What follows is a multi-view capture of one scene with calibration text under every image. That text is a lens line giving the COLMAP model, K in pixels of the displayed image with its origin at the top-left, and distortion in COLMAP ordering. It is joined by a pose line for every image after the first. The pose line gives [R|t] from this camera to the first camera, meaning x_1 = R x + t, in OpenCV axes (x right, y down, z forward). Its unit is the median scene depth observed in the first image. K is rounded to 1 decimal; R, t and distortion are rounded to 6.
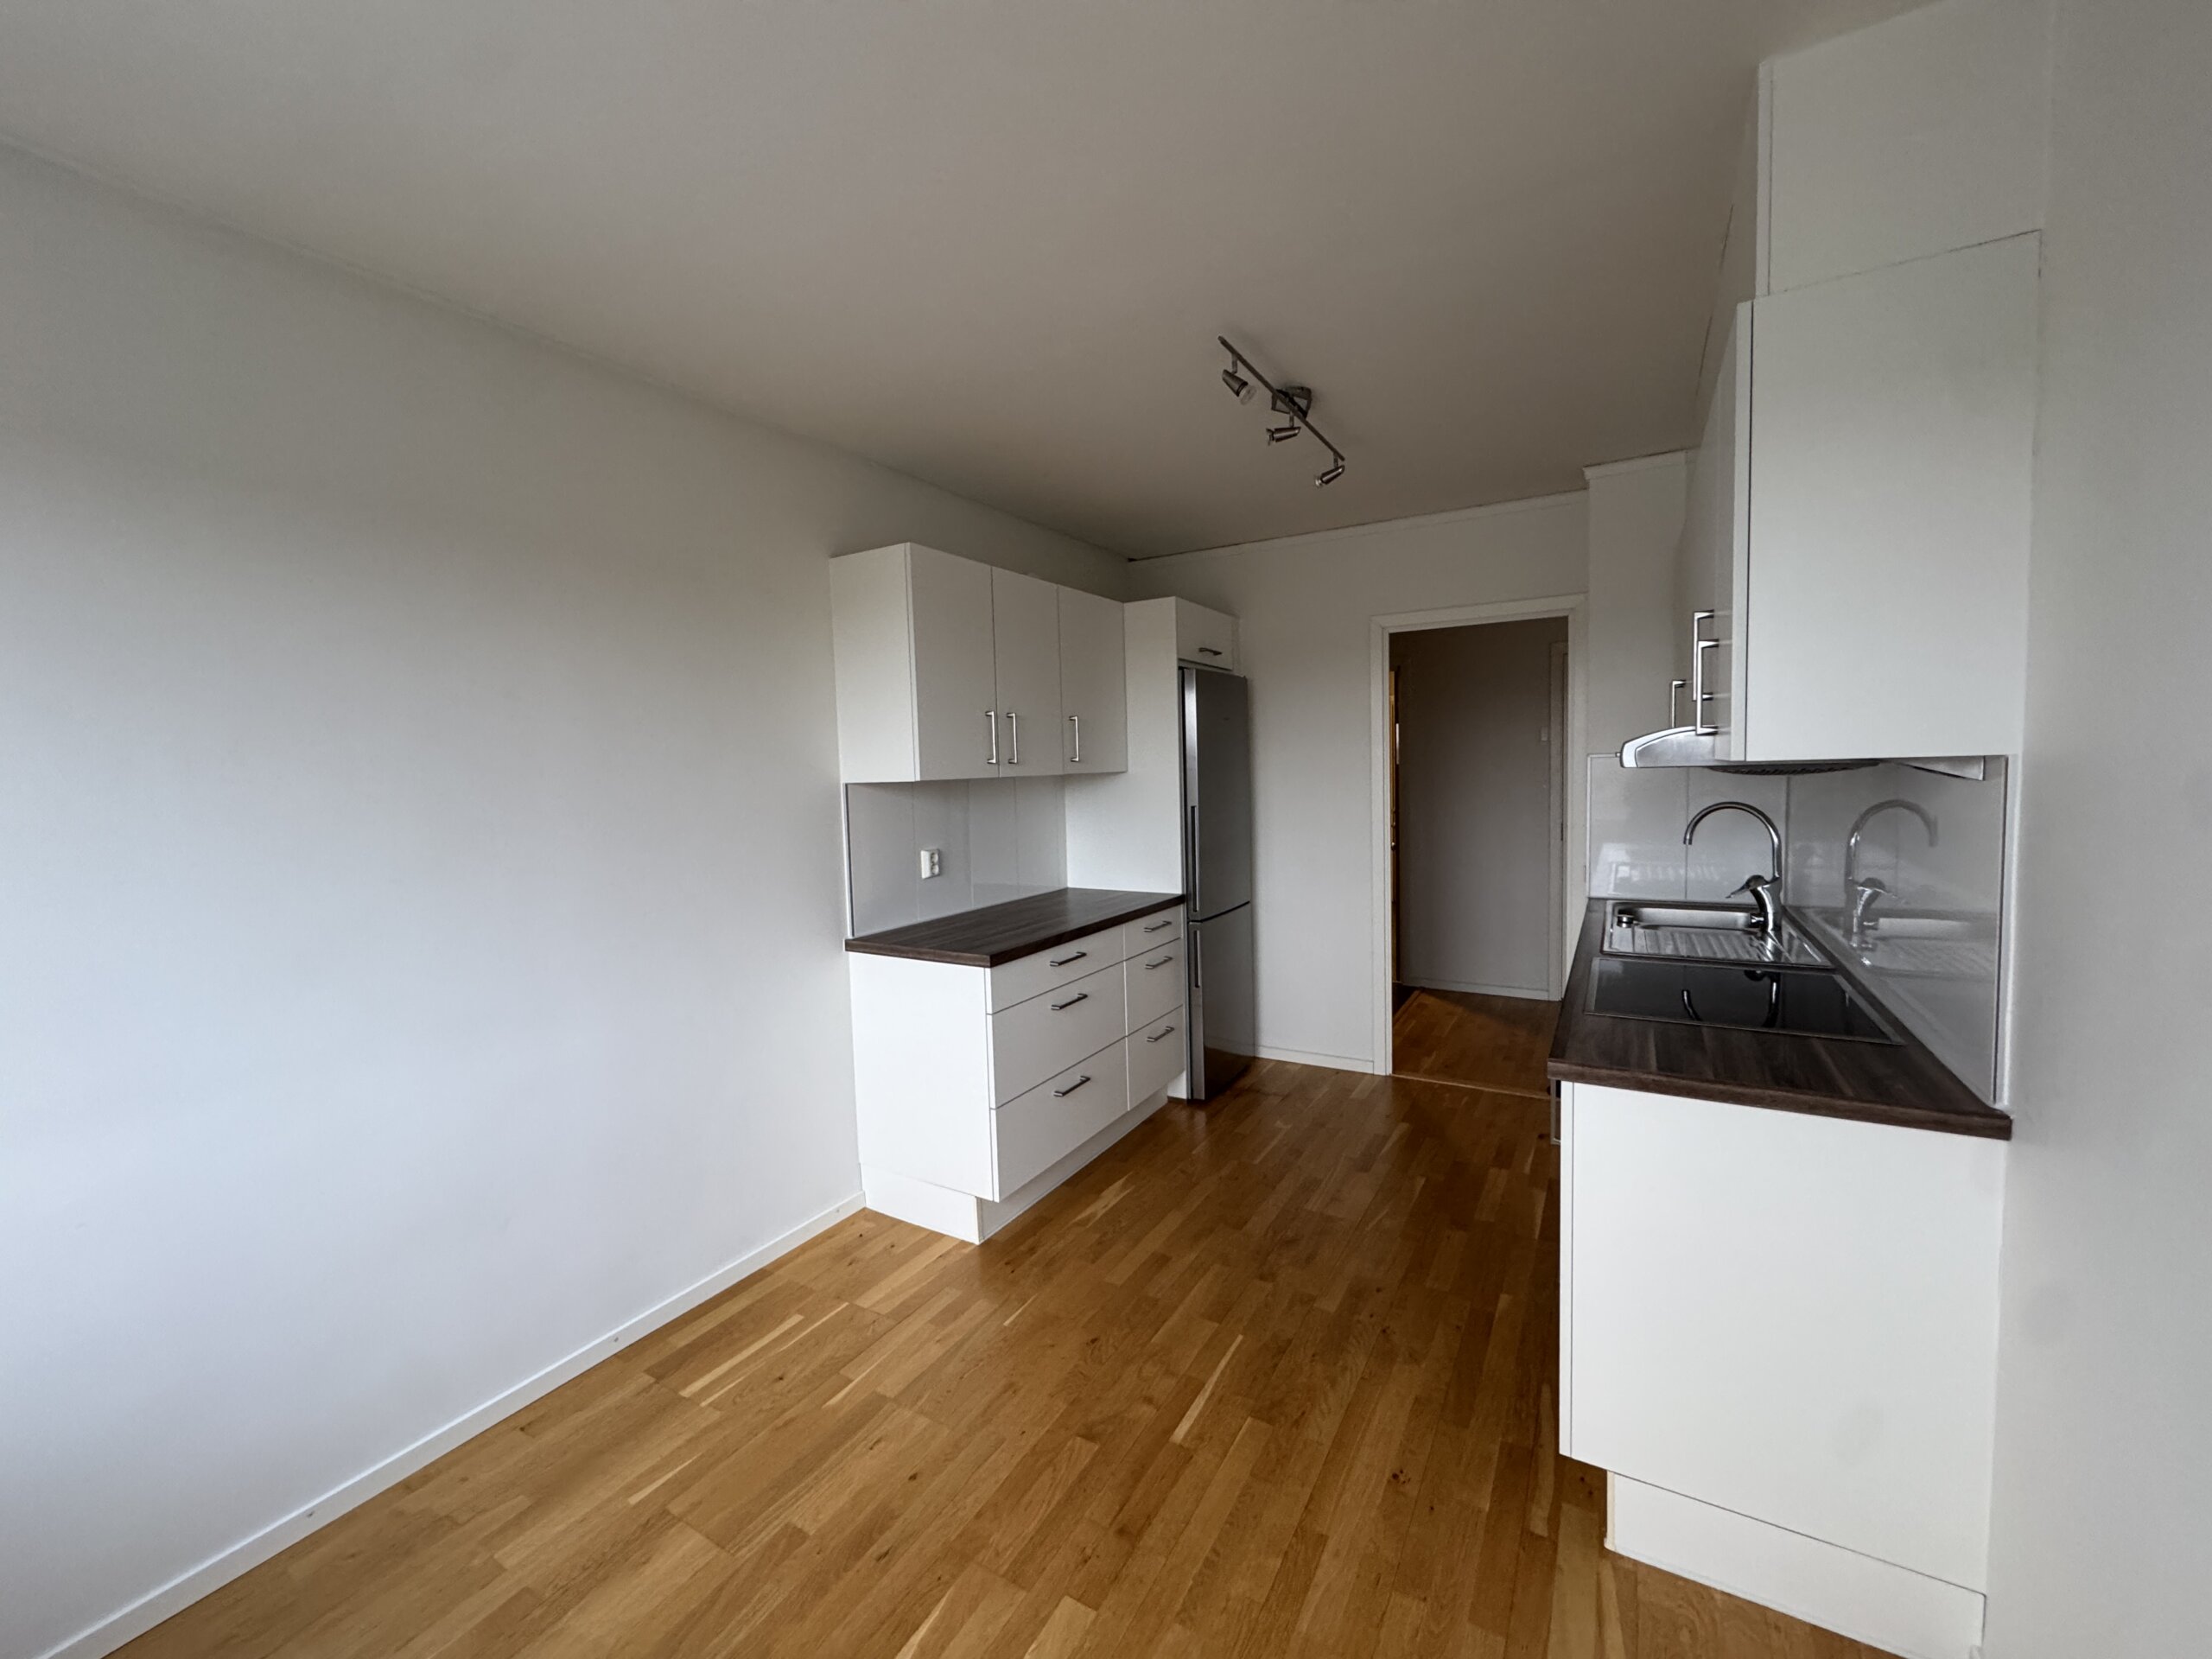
lens RADIAL K [[876.6, 0, 1104.6], [0, 876.6, 827.2], [0, 0, 1]] dist [-0.004868, 0.000139]
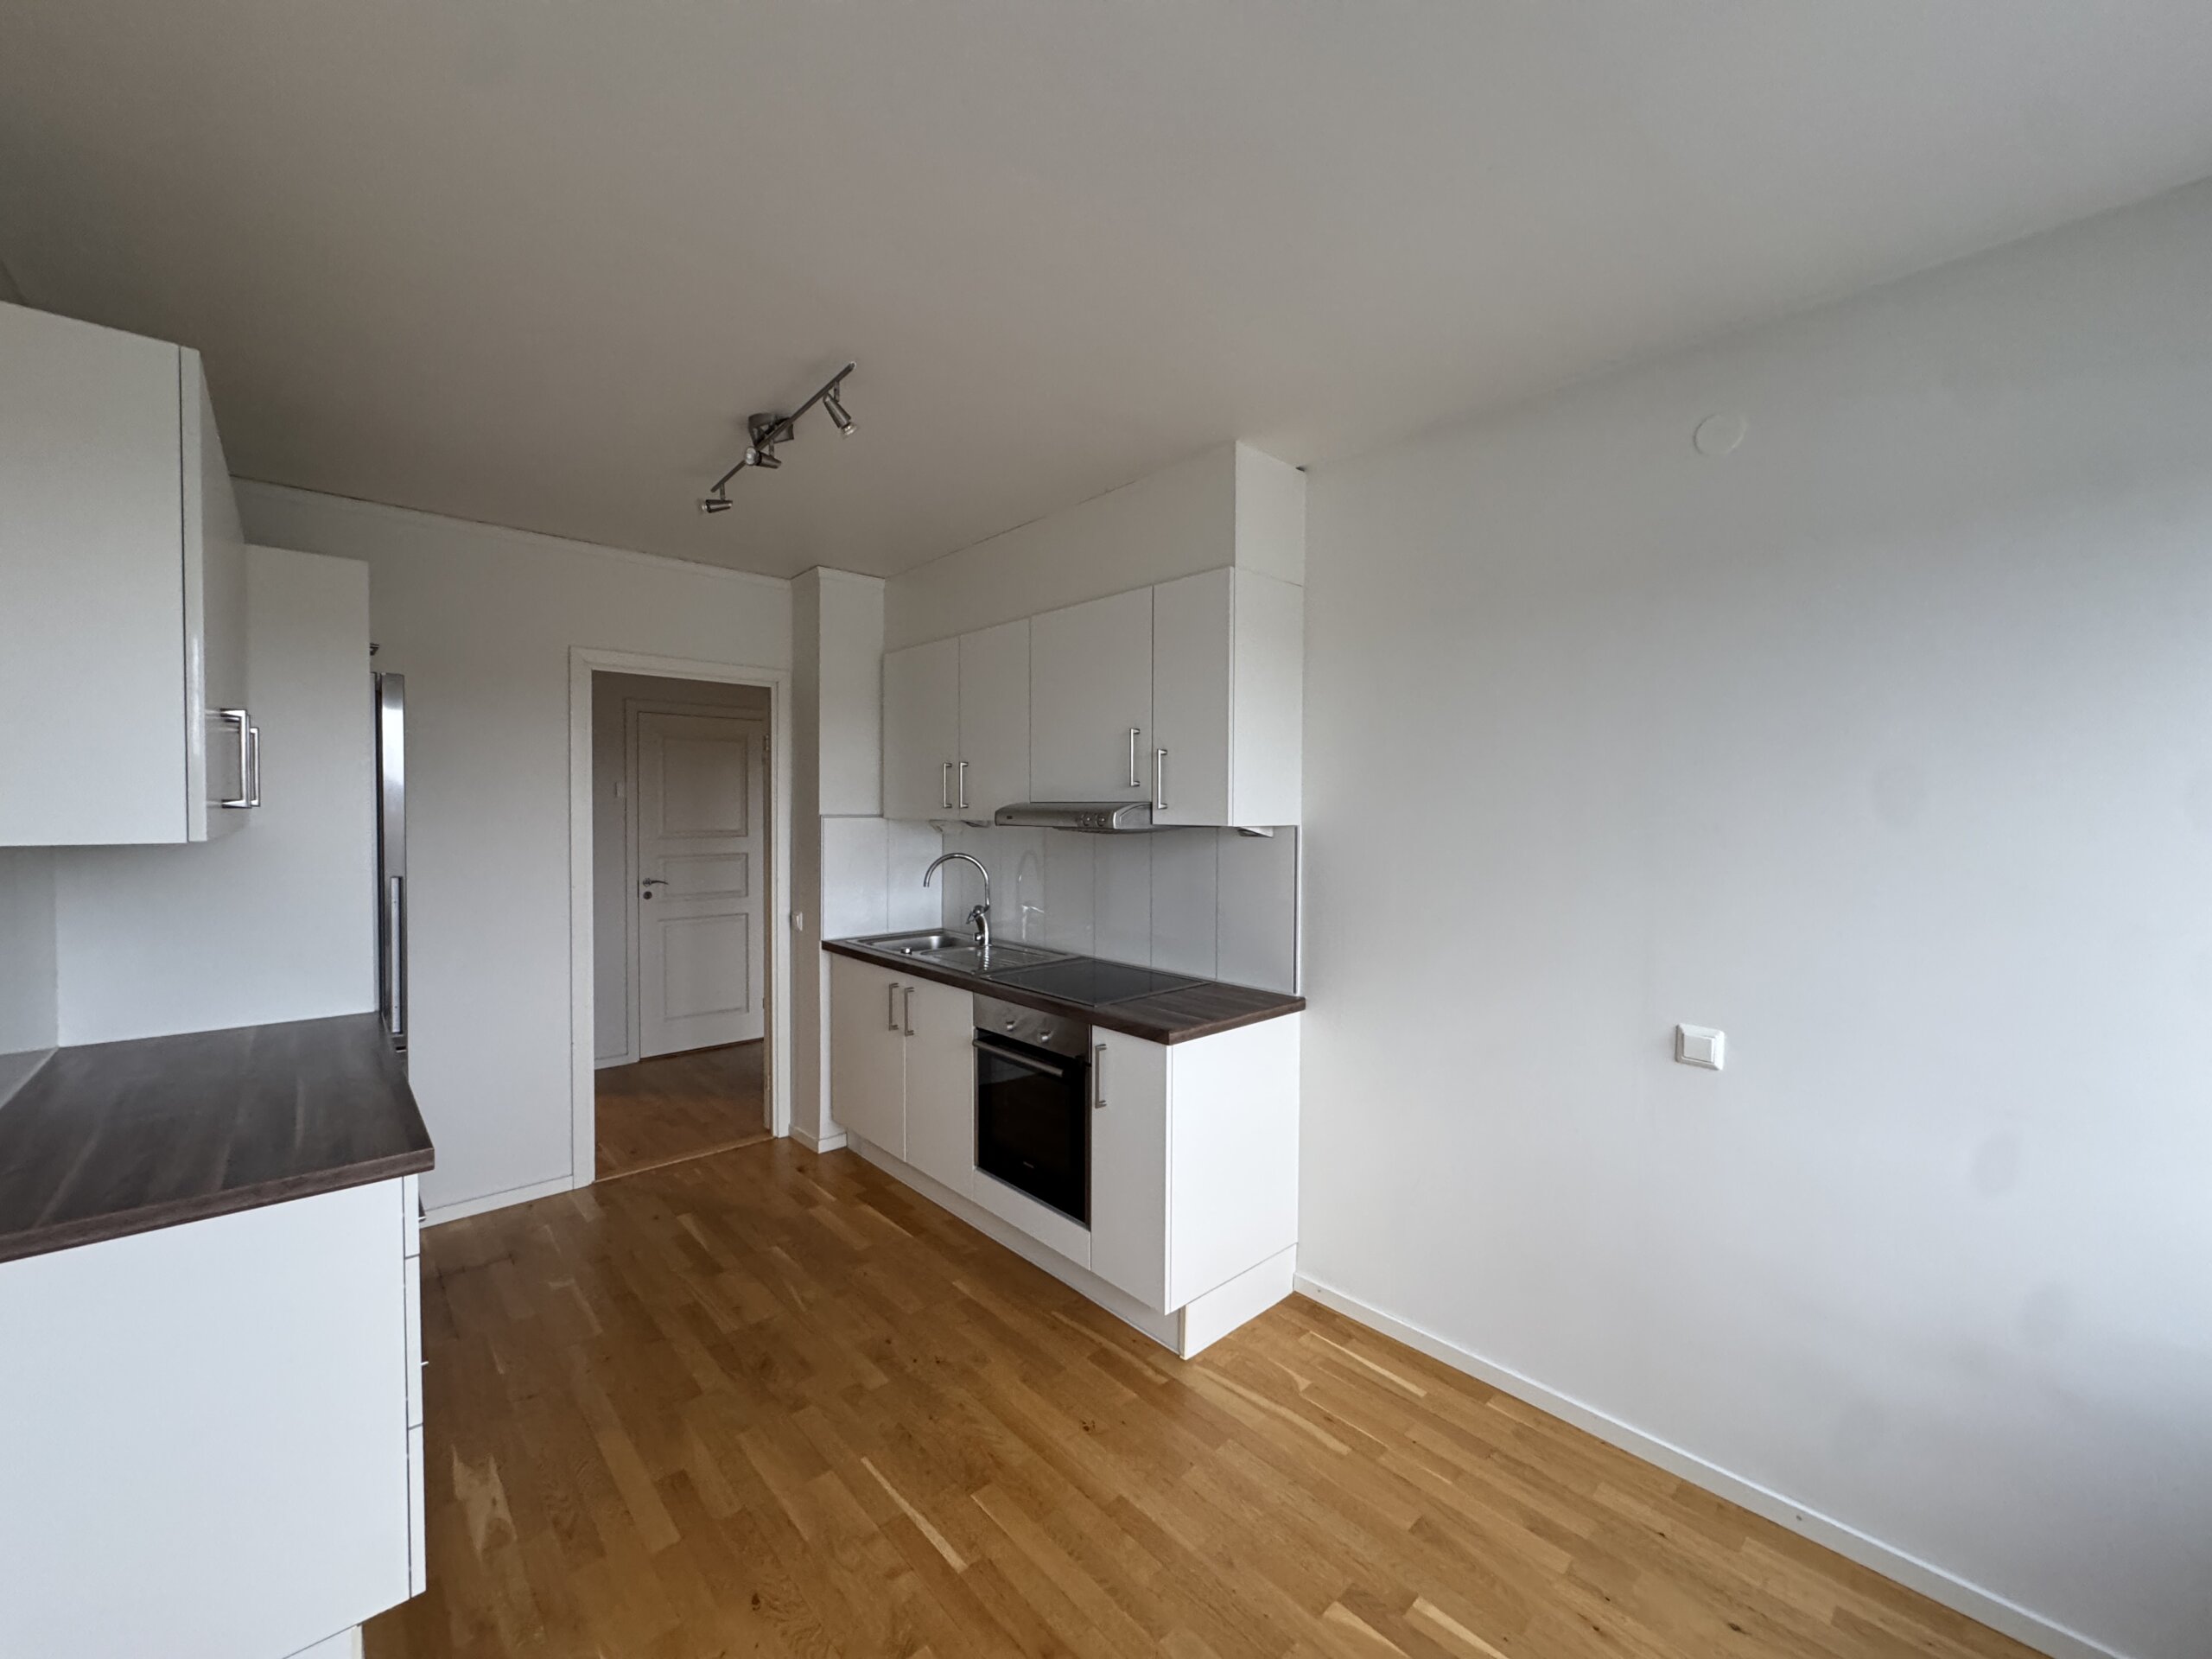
lens RADIAL K [[876.6, 0, 1105.6], [0, 876.6, 824.0], [0, 0, 1]] dist [-0.004868, 0.000139]
pose [[0.289802, 0.011952, 0.957012, -0.689906], [0.052145, 0.998240, -0.028258, -0.030516], [-0.955665, 0.058092, 0.288668, 0.508452]]
